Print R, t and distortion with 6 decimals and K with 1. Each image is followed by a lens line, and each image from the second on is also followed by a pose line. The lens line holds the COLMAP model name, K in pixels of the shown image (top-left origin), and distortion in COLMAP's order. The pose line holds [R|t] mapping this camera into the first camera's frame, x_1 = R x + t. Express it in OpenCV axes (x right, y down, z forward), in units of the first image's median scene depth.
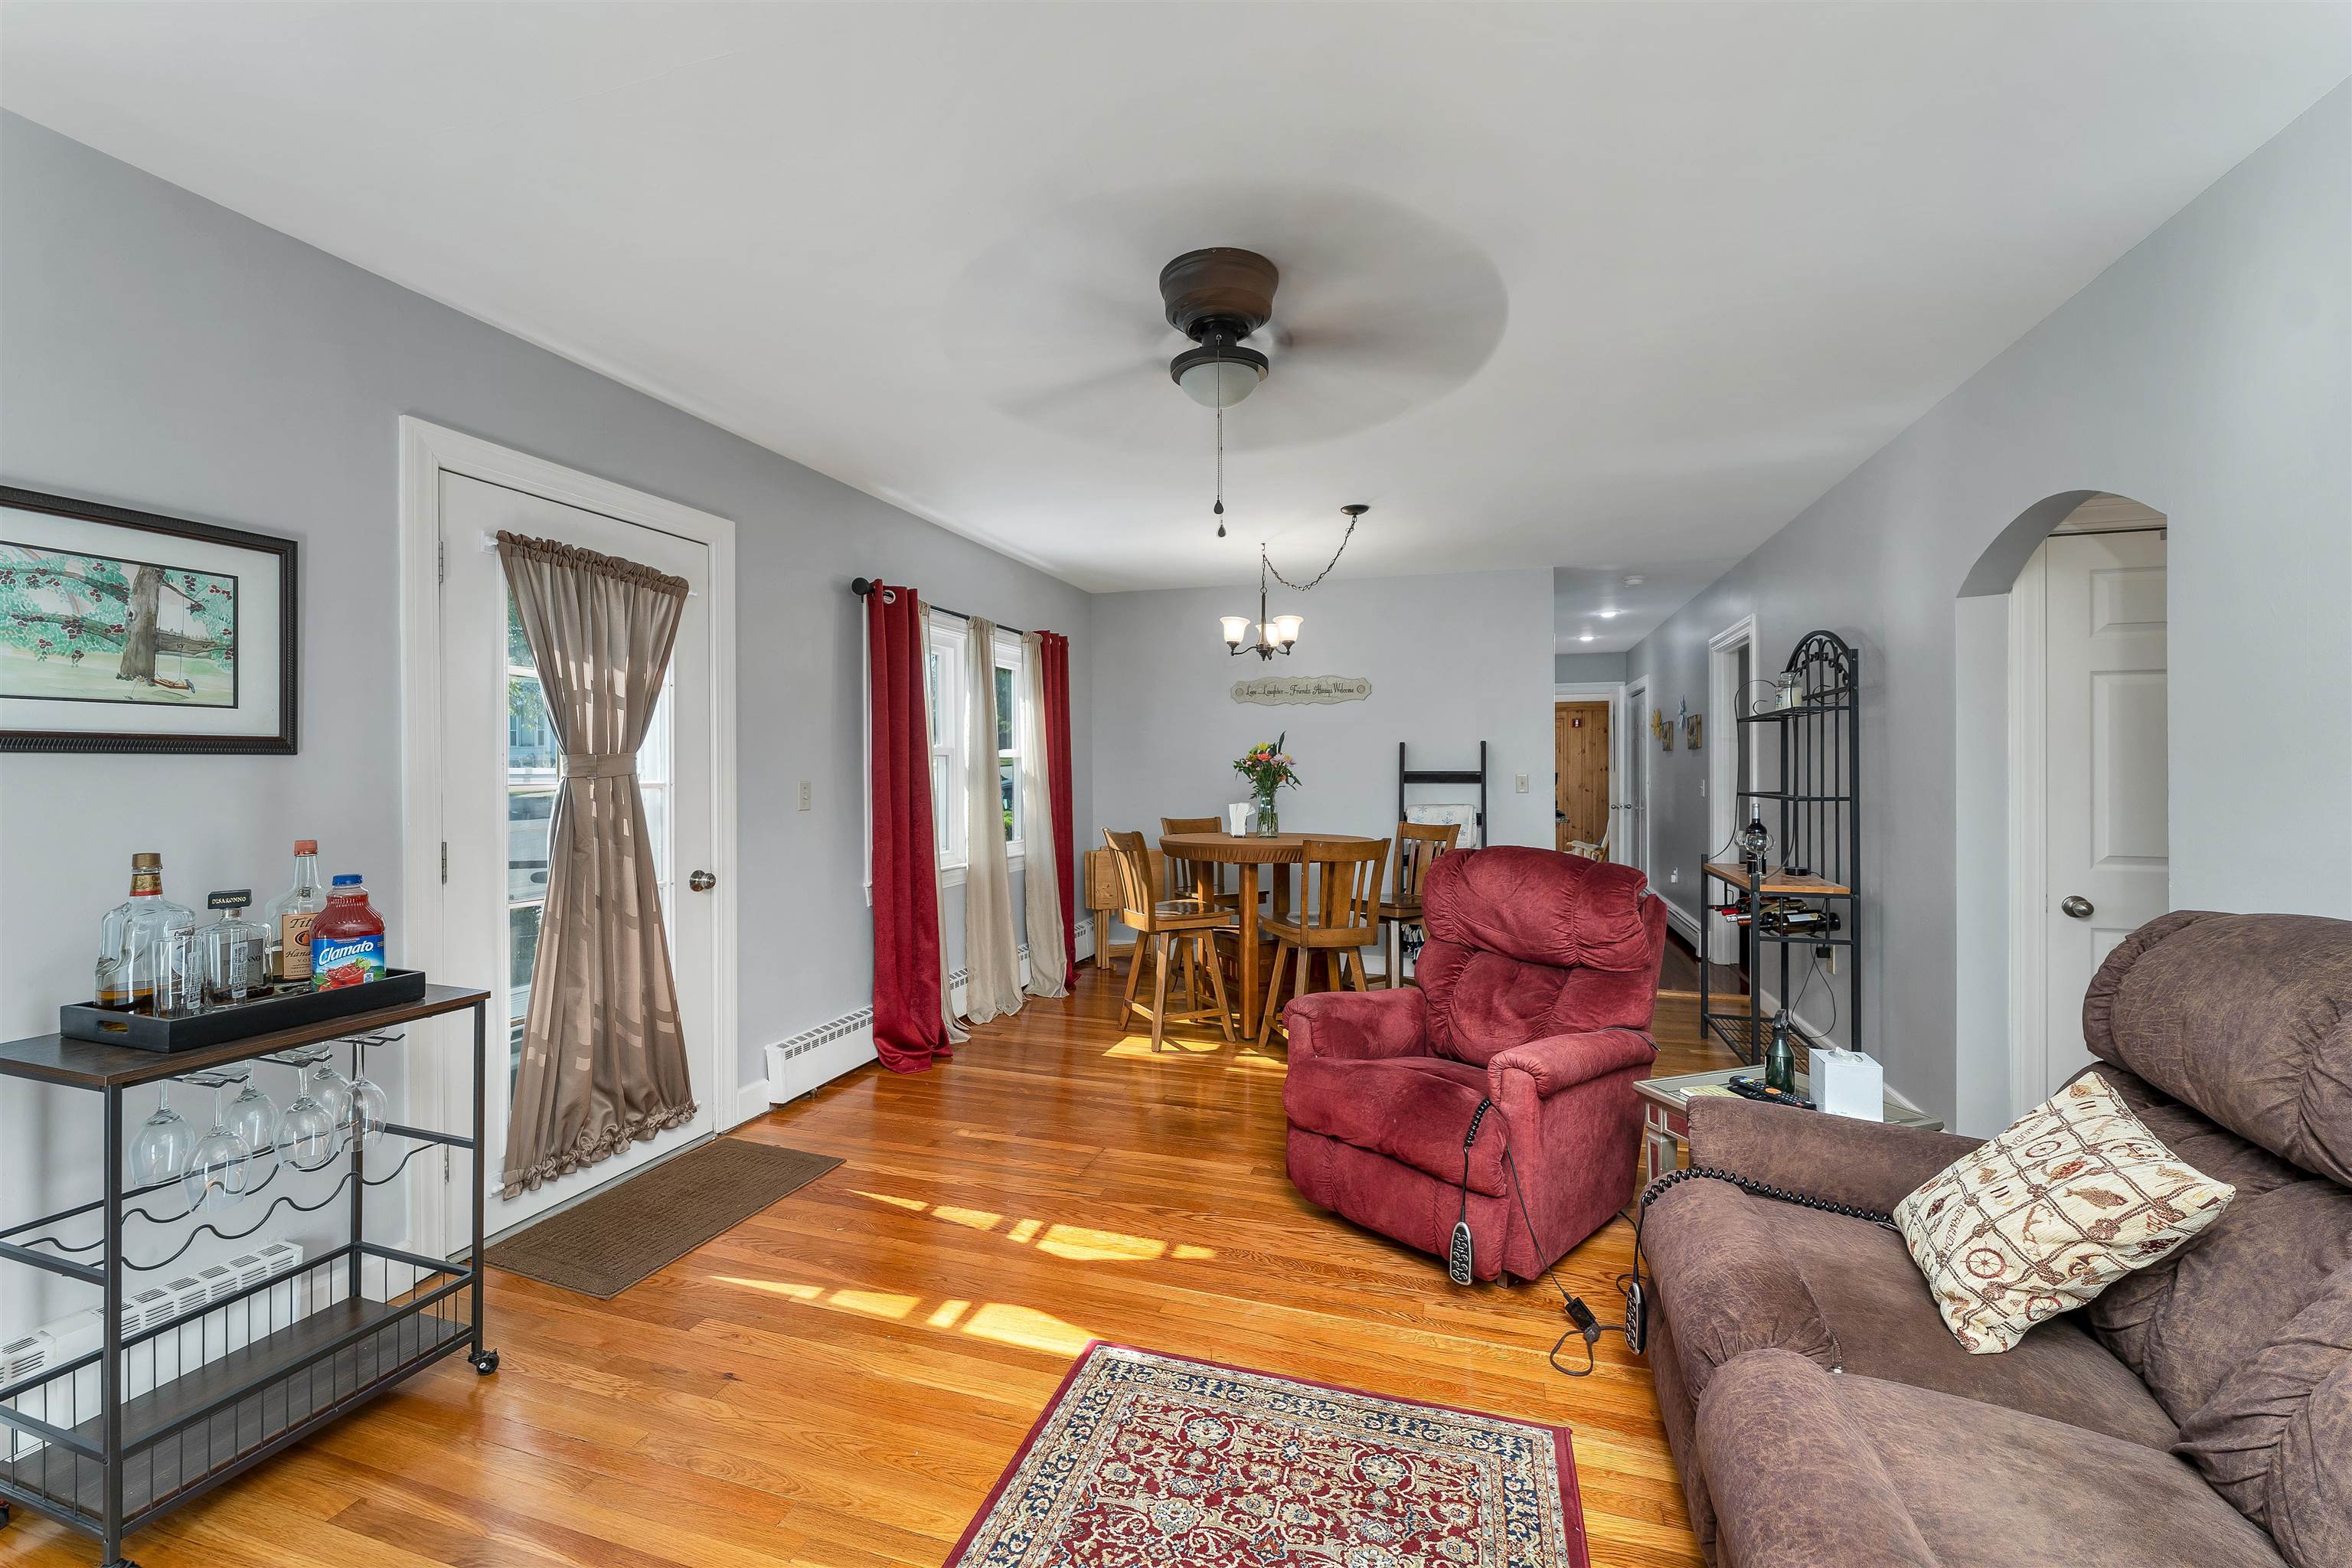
lens RADIAL K [[1004.7, 0, 1170.6], [0, 1004.7, 774.4], [0, 0, 1]] dist [0.000346, -0.000016]
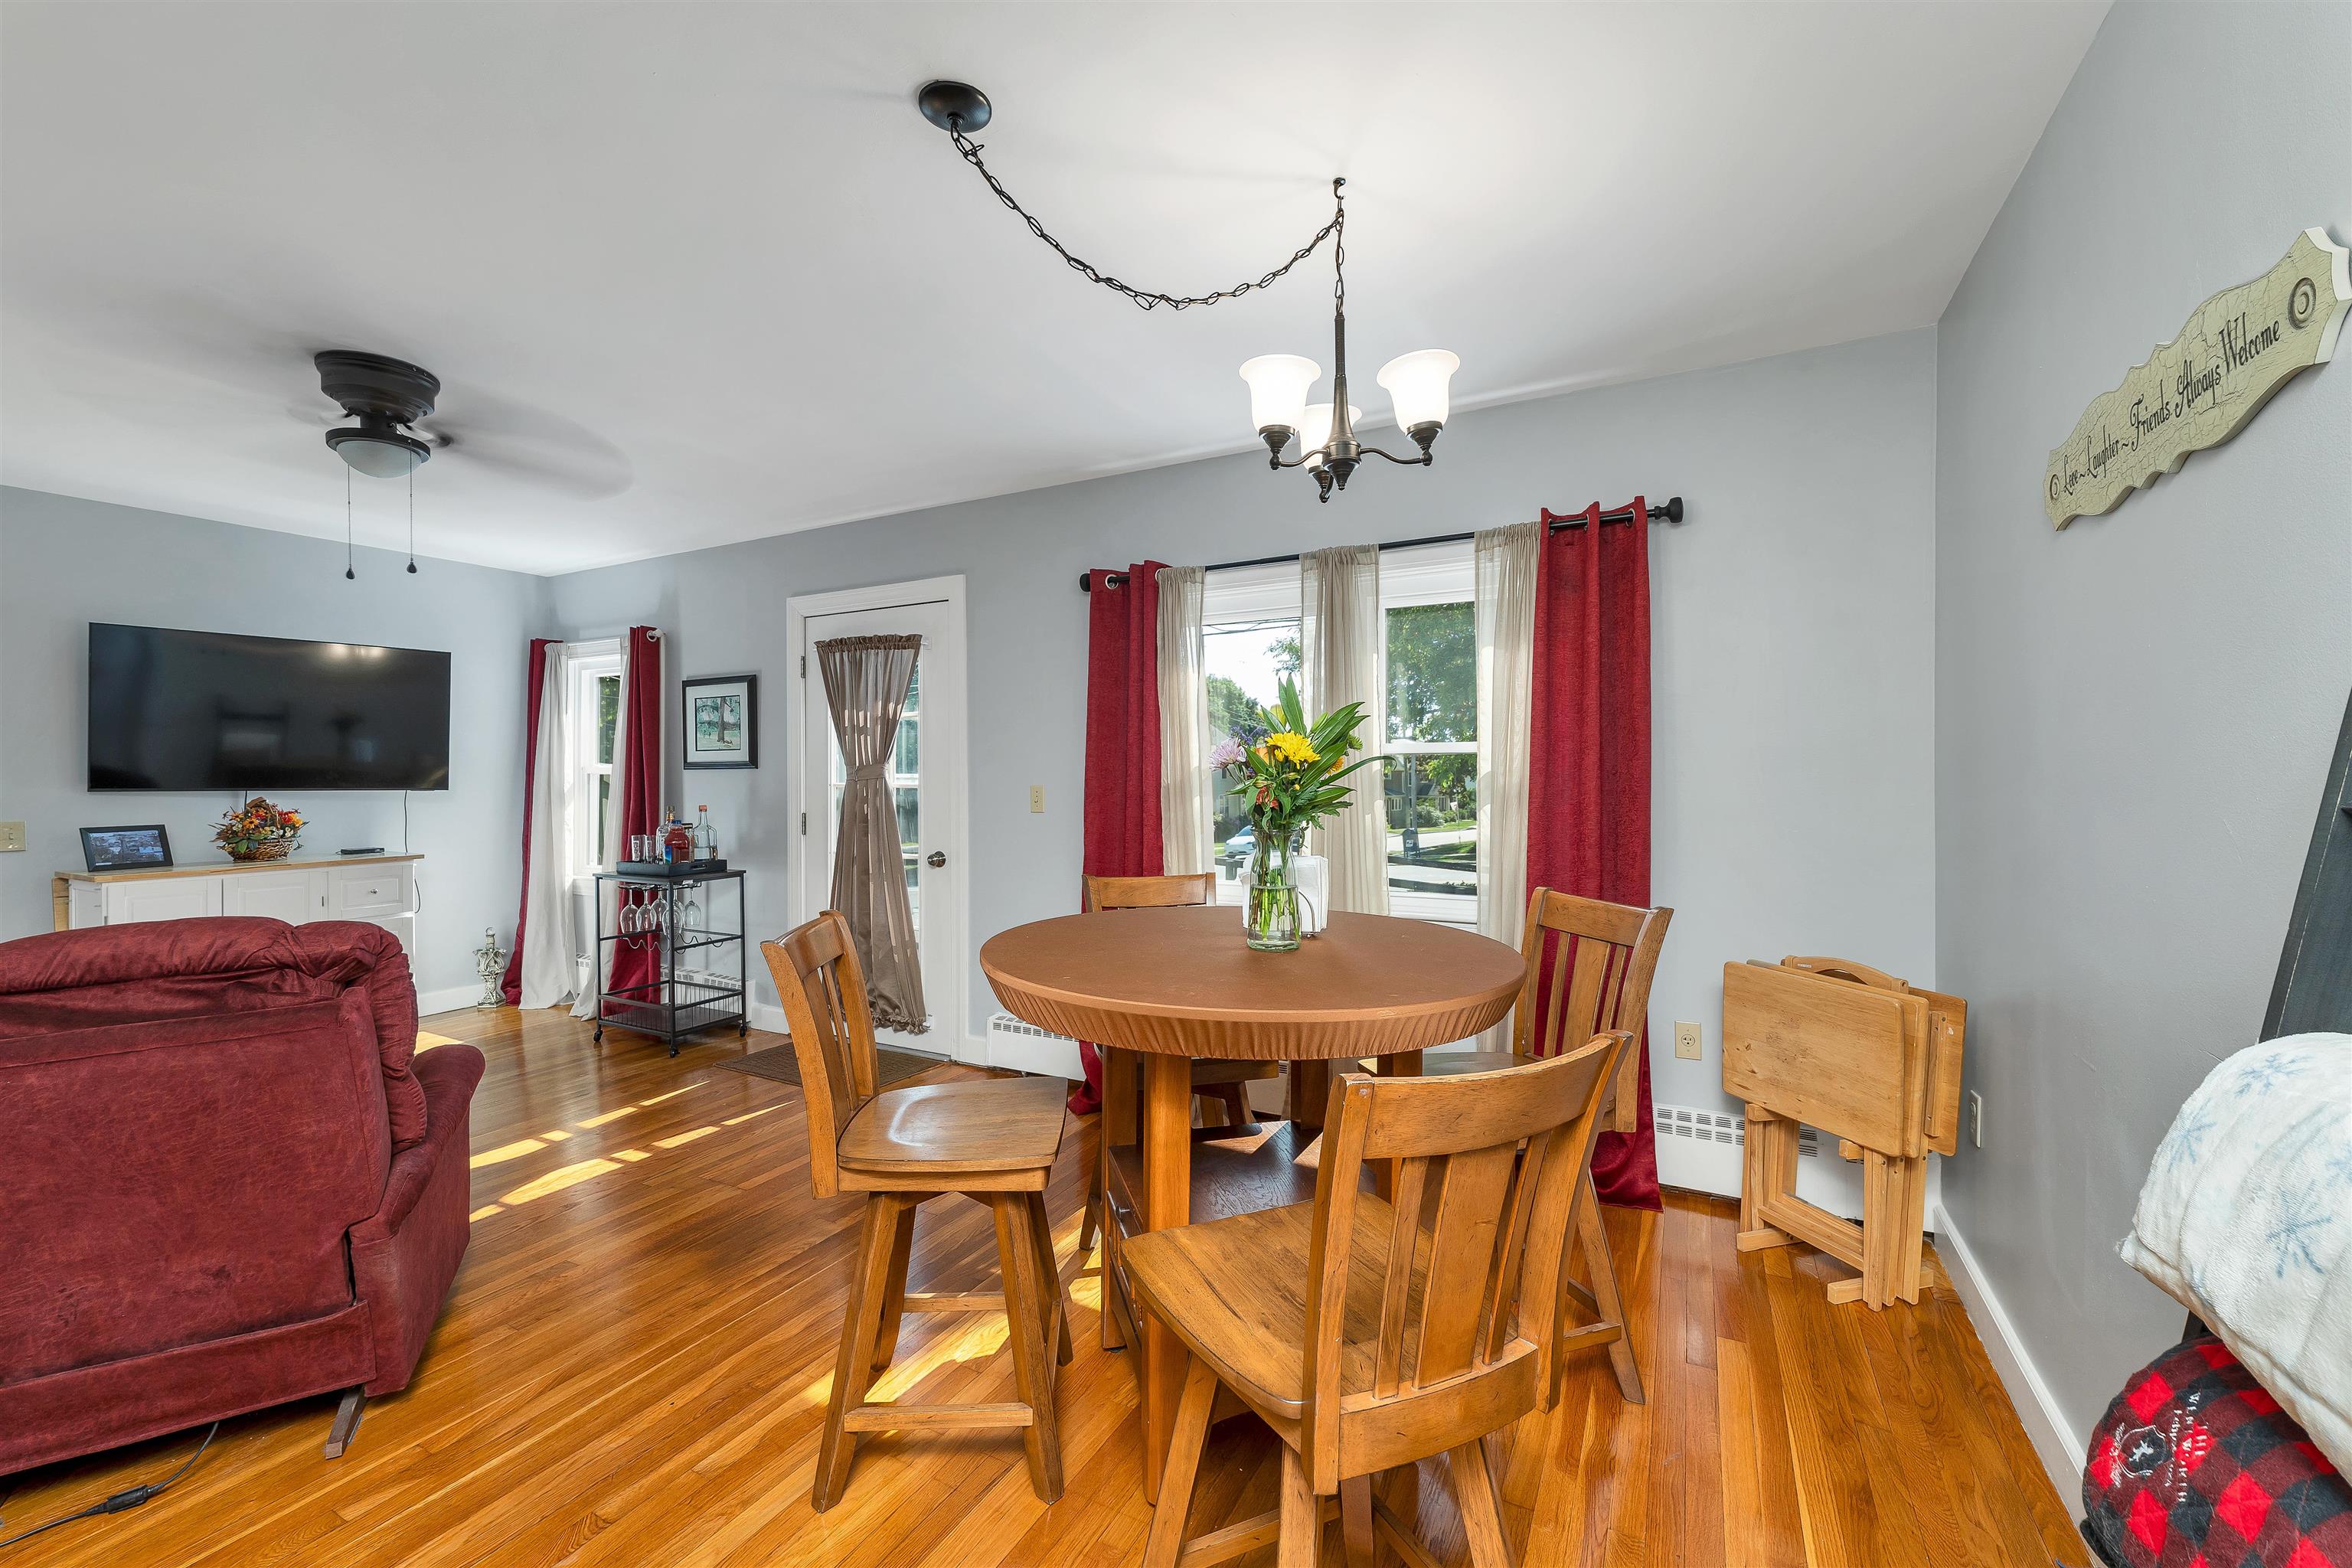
lens RADIAL K [[1004.7, 0, 1184.6], [0, 1004.7, 787.6], [0, 0, 1]] dist [0.000346, -0.000016]
pose [[-0.205318, 0.006282, -0.978675, 0.528434], [-0.003945, 0.999966, 0.007246, 0.000983], [0.978687, 0.005348, -0.205287, 1.117392]]
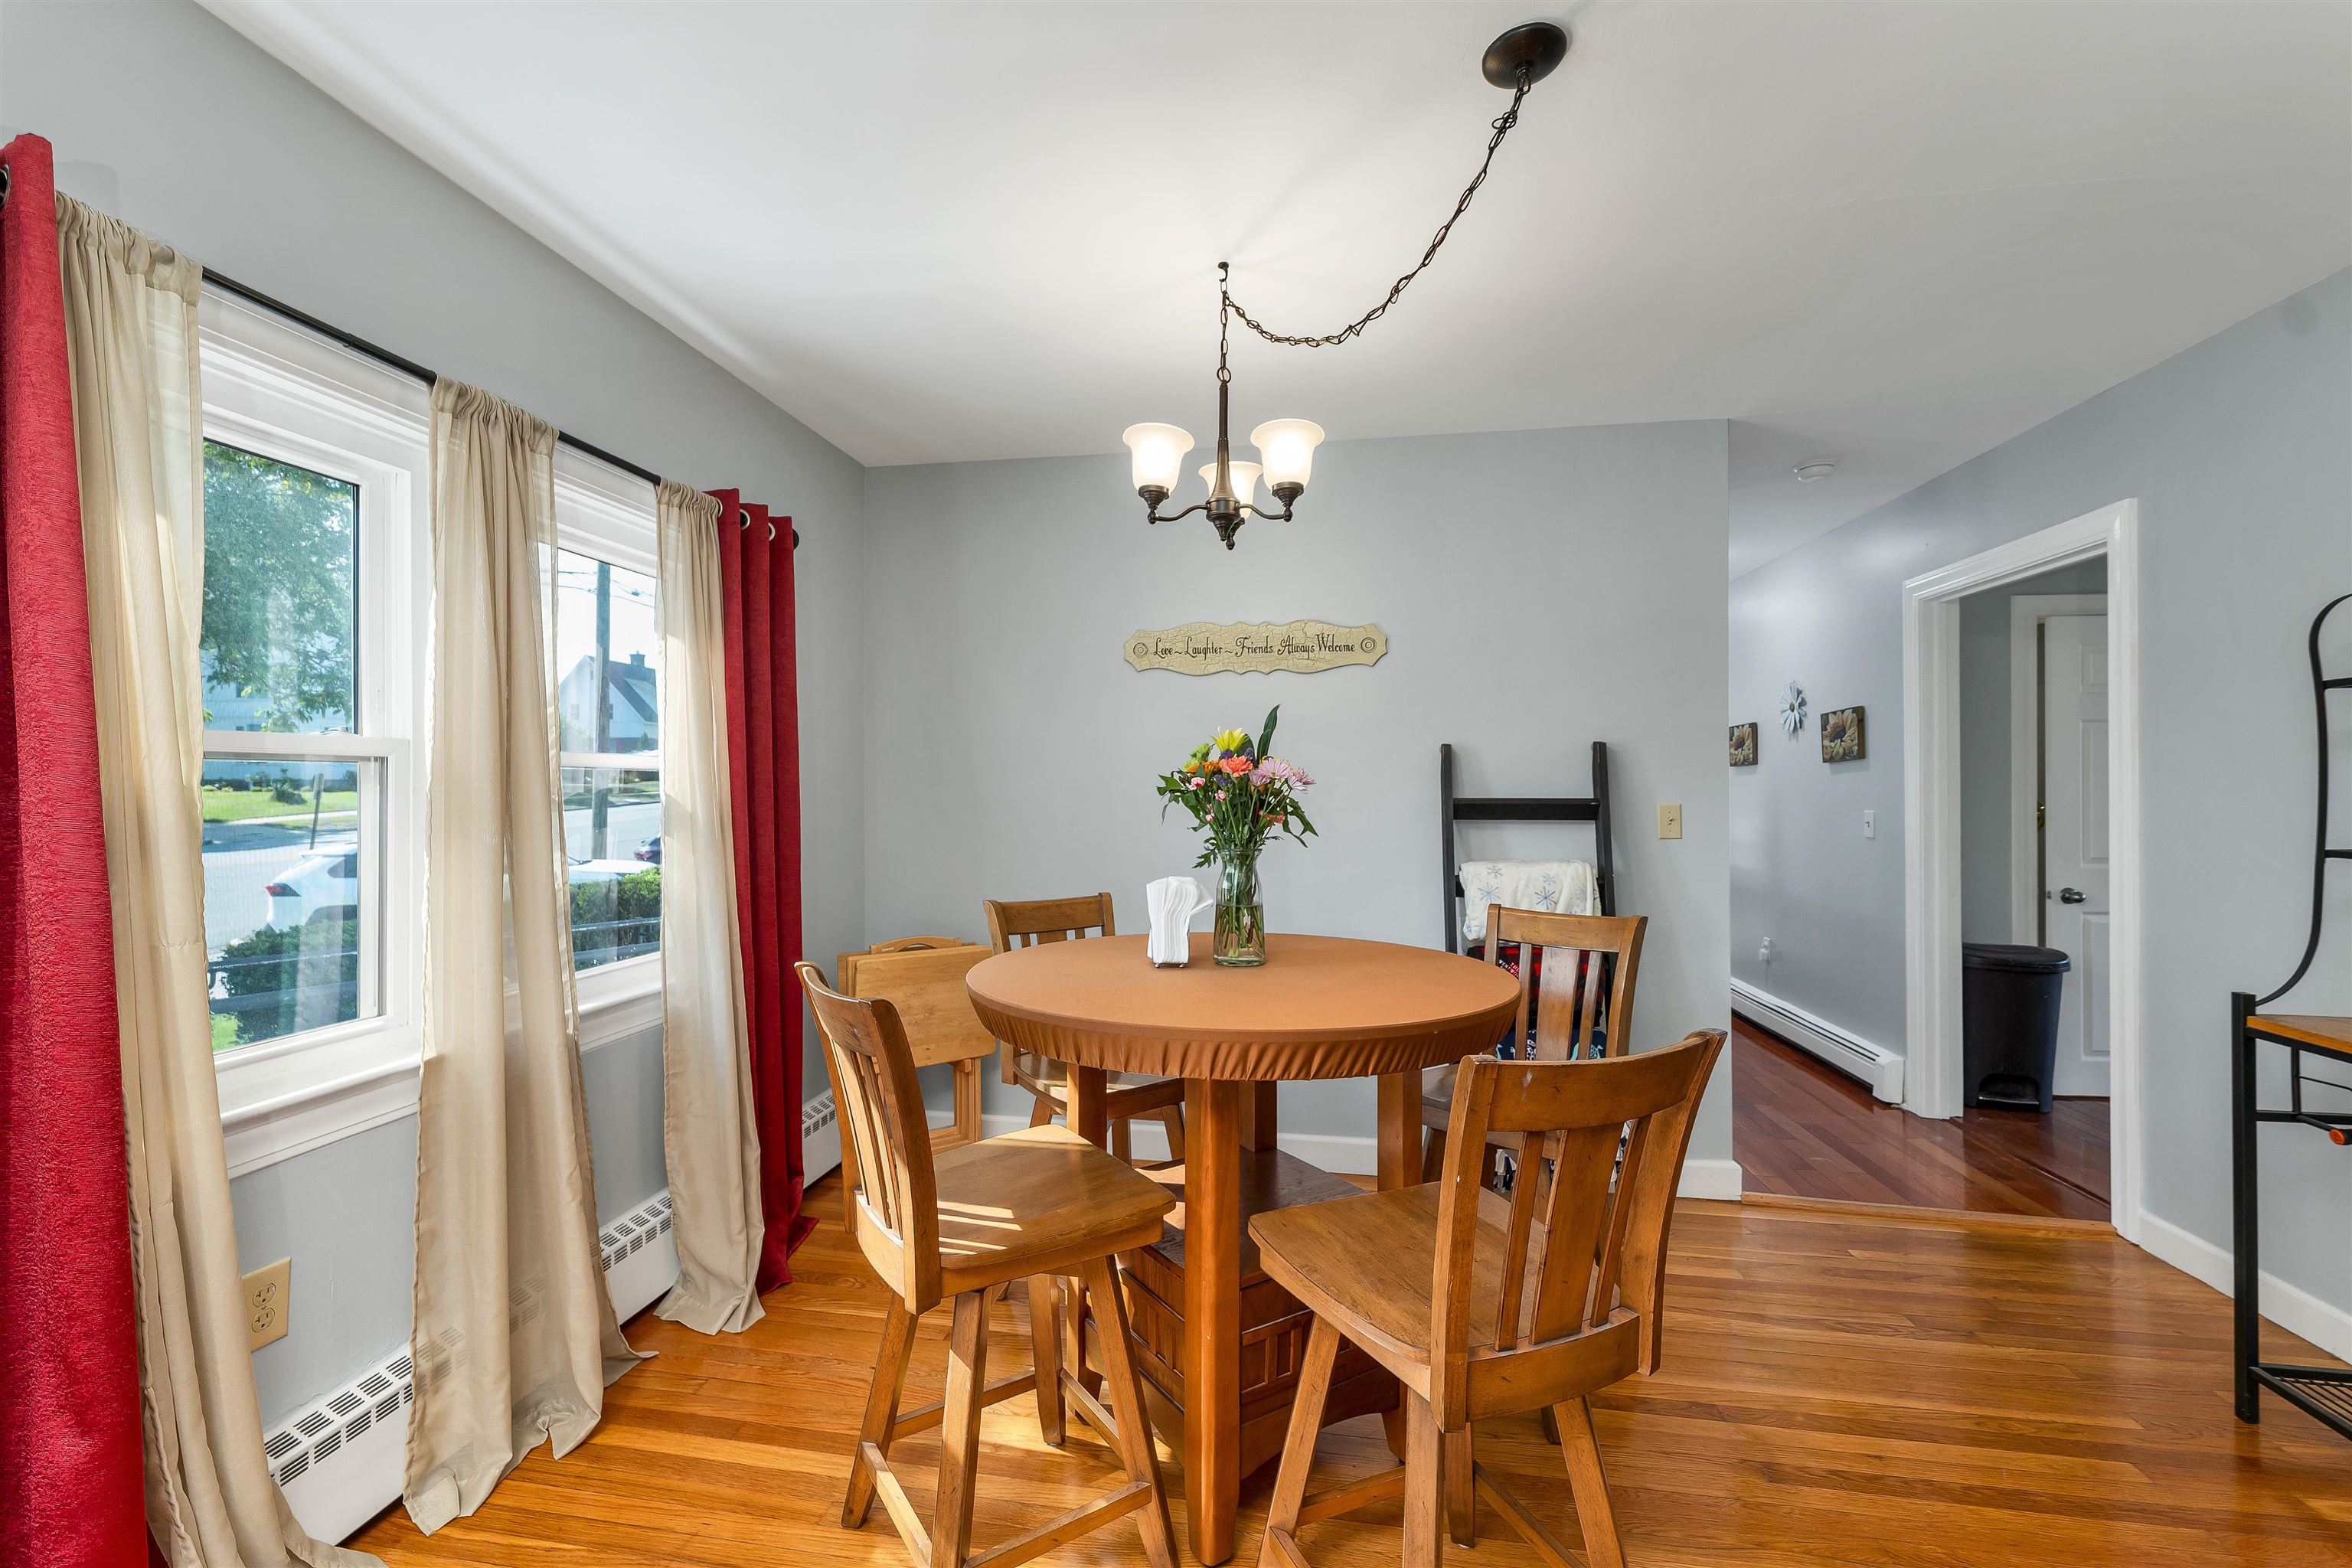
lens RADIAL K [[1004.7, 0, 1185.4], [0, 1004.7, 783.2], [0, 0, 1]] dist [0.000346, -0.000016]
pose [[0.987878, 0.003014, 0.155200, 0.012102], [-0.001134, 0.999925, -0.012204, -0.005841], [-0.155225, 0.011880, 0.987808, 0.629053]]
